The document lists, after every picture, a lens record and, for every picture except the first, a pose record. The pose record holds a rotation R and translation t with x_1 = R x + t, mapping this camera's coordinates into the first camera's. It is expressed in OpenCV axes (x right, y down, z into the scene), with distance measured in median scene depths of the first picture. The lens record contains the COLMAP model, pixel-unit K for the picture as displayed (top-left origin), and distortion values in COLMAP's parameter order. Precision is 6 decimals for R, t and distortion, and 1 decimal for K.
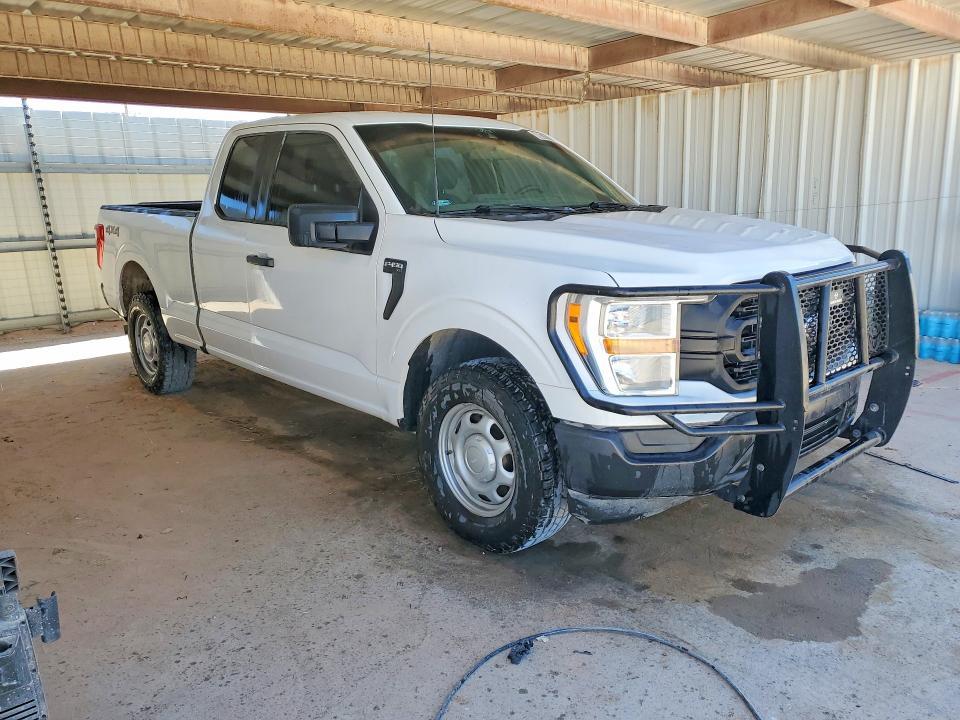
lens RADIAL K [[661.8, 0, 475.6], [0, 661.8, 362.3], [0, 0, 1]] dist [0.058816, -0.052013]
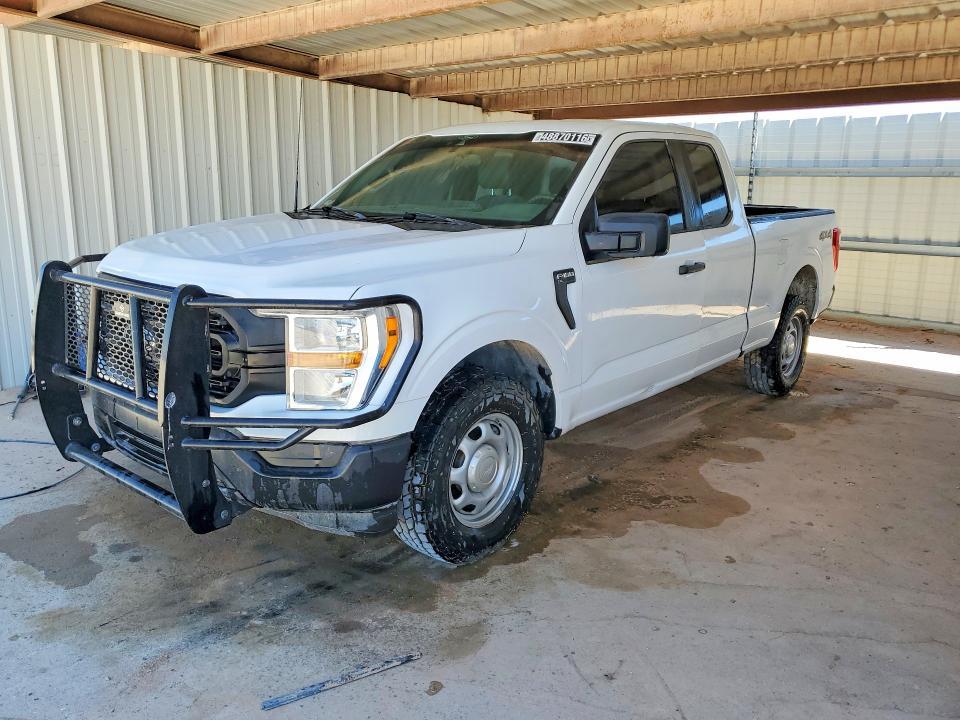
lens RADIAL K [[686.3, 0, 480.2], [0, 686.3, 339.6], [0, 0, 1]] dist [0.044387, -0.059076]
pose [[0.215533, 0.226291, -0.949915, 0.570851], [-0.266833, 0.949404, 0.165626, -0.123768], [0.939333, 0.217770, 0.265010, 0.434185]]
